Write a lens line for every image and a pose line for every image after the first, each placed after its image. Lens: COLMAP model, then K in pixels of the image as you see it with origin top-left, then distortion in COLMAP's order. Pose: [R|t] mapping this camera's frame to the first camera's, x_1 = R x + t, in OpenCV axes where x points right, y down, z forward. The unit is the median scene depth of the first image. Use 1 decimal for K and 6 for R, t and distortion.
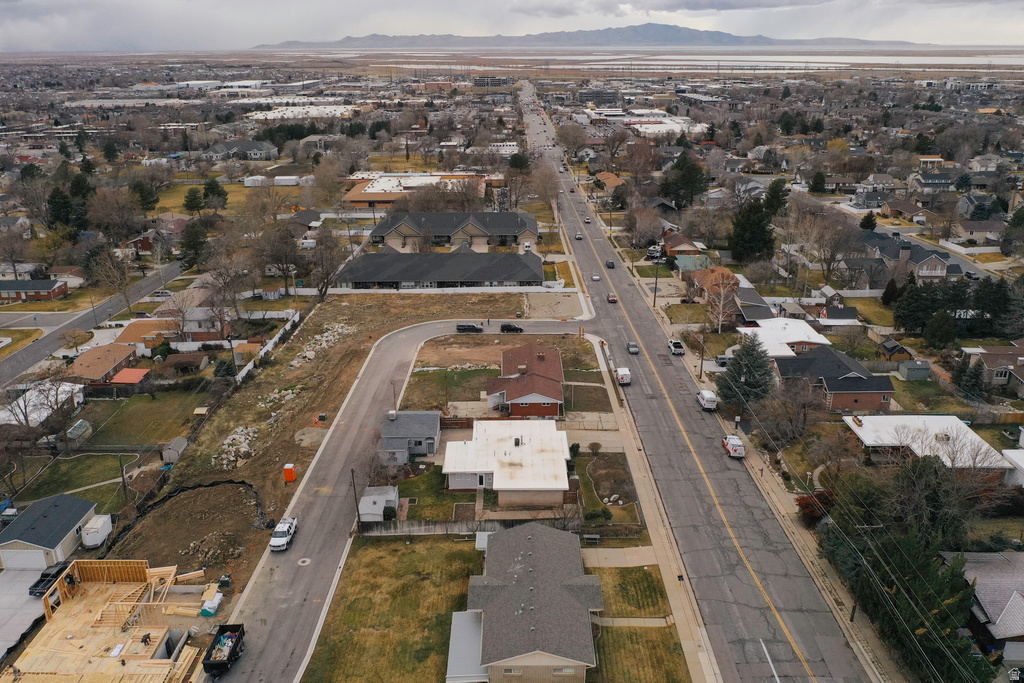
lens RADIAL K [[807.6, 0, 507.1], [0, 807.6, 339.6], [0, 0, 1]] dist [-0.009028, -0.003378]
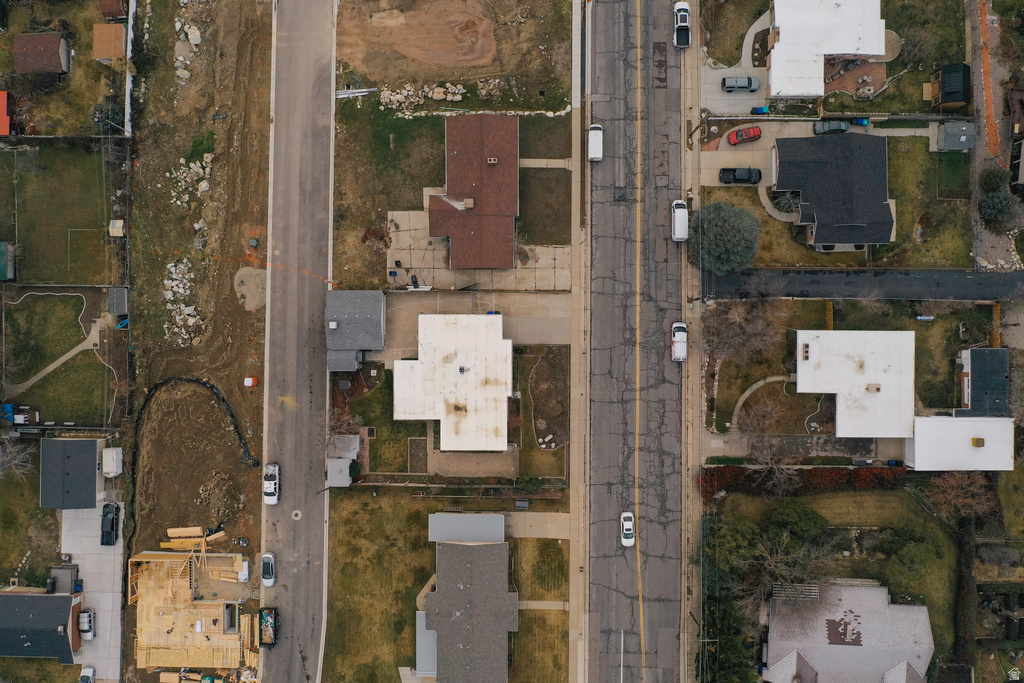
lens RADIAL K [[807.6, 0, 507.1], [0, 807.6, 339.6], [0, 0, 1]] dist [-0.009028, -0.003378]
pose [[0.999940, -0.002362, -0.010718, 0.059905], [0.010878, 0.342552, 0.939436, -0.630442], [0.001453, -0.939496, 0.342557, 0.509019]]
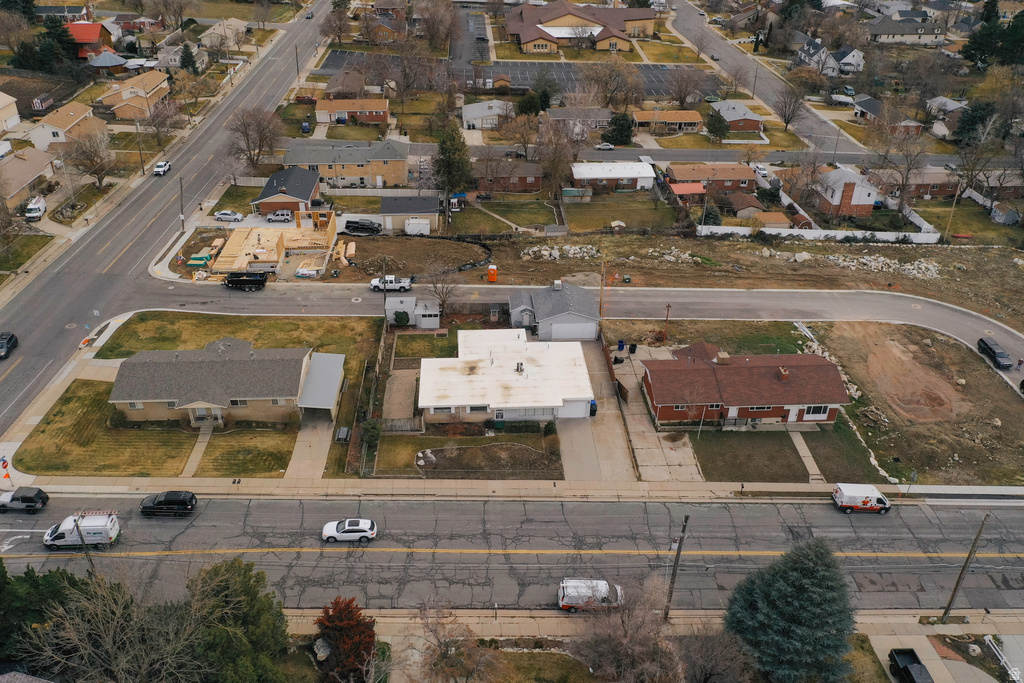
lens RADIAL K [[807.6, 0, 507.1], [0, 807.6, 339.6], [0, 0, 1]] dist [-0.009028, -0.003378]
pose [[0.058375, 0.524717, -0.849273, 0.524846], [-0.353088, 0.806587, 0.474074, -0.213799], [0.933767, 0.272194, 0.232356, 0.583792]]
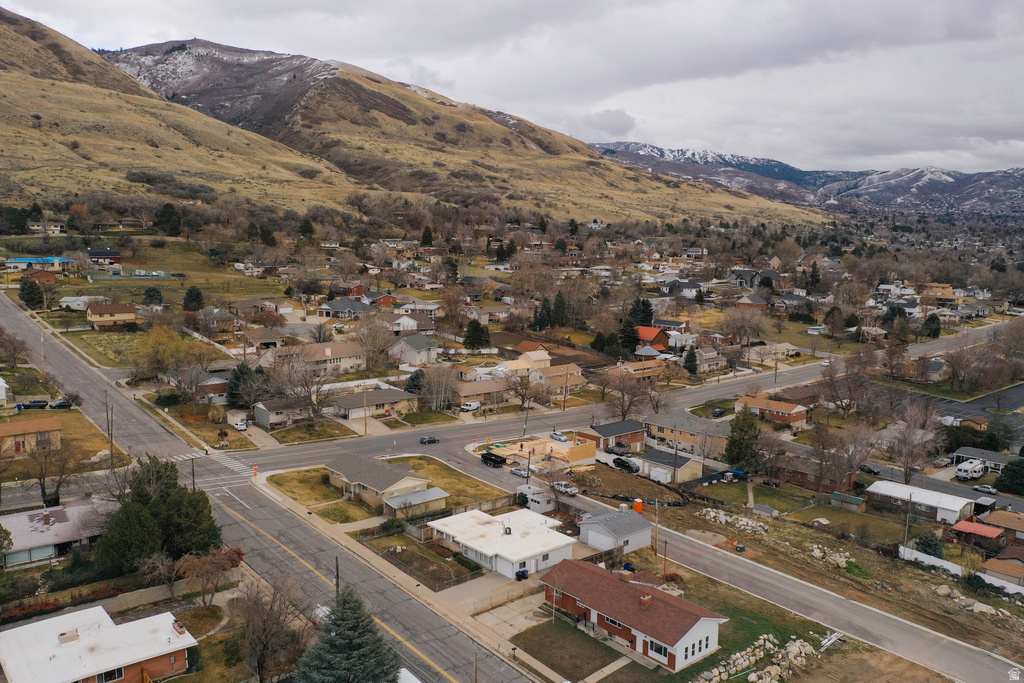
lens RADIAL K [[807.6, 0, 507.1], [0, 807.6, 339.6], [0, 0, 1]] dist [-0.009028, -0.003378]
pose [[-0.756336, 0.084098, -0.648755, 0.502598], [-0.227812, 0.895768, 0.381709, -0.370938], [0.613235, 0.436494, -0.658343, 1.177254]]
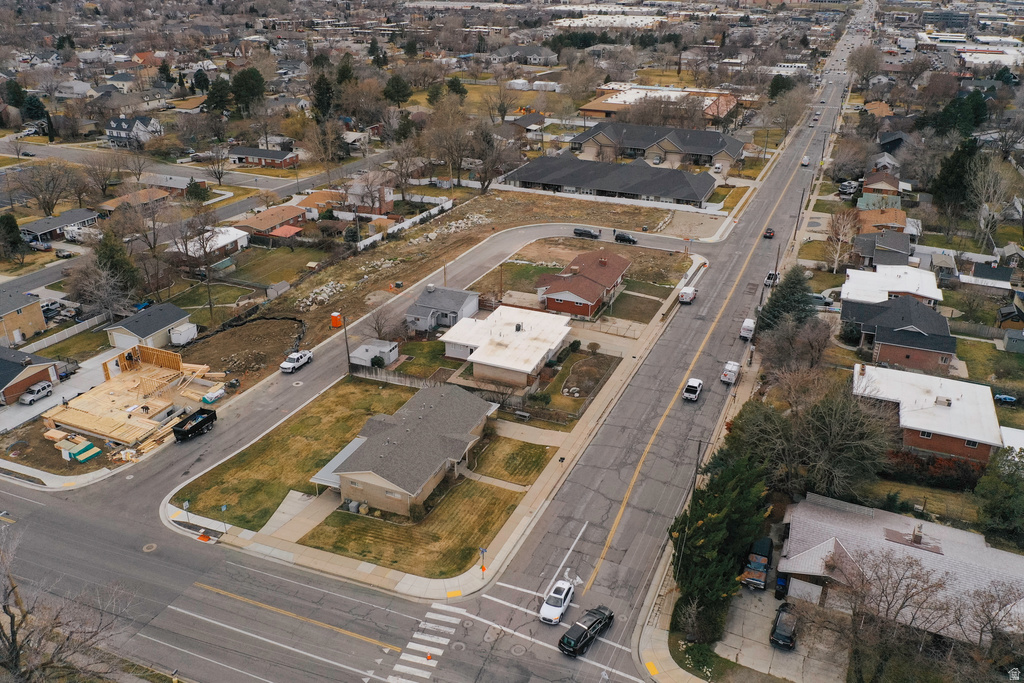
lens RADIAL K [[807.6, 0, 507.1], [0, 807.6, 339.6], [0, 0, 1]] dist [-0.009028, -0.003378]
pose [[0.922948, 0.177792, -0.341404, 0.277002], [-0.143796, 0.981978, 0.122647, 0.008505], [0.357057, -0.064104, 0.931880, -0.014652]]
